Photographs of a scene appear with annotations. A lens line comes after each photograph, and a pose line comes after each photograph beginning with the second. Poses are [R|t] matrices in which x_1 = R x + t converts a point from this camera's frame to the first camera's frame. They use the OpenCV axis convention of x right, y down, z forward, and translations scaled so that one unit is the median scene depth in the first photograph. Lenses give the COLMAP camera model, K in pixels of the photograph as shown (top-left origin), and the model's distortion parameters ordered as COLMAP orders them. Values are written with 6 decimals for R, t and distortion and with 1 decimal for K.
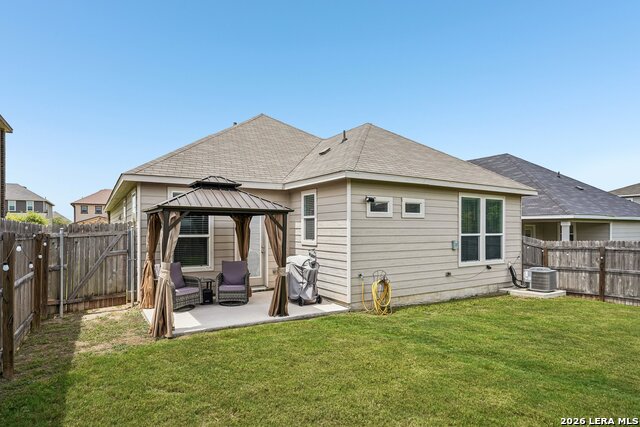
lens RADIAL K [[361.6, 0, 320.0], [0, 361.6, 213.5], [0, 0, 1]] dist [0.000950, 0.000478]
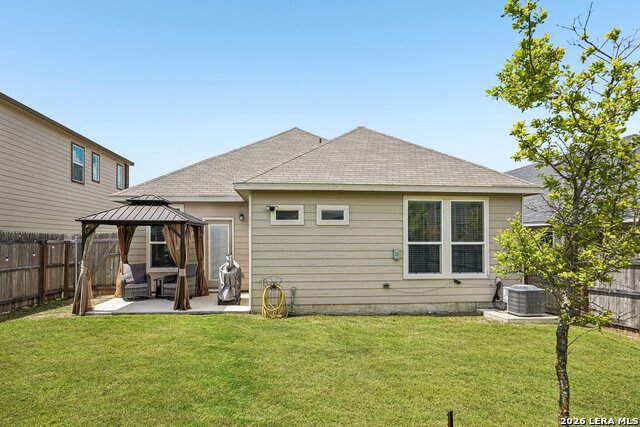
lens RADIAL K [[387.6, 0, 320.0], [0, 387.6, 213.5], [0, 0, 1]] dist [0.003774, 0.000627]
pose [[0.897885, -0.028973, -0.439276, 0.632095], [0.018596, 0.999437, -0.027908, 0.008241], [0.439838, 0.016890, 0.897919, 0.038991]]
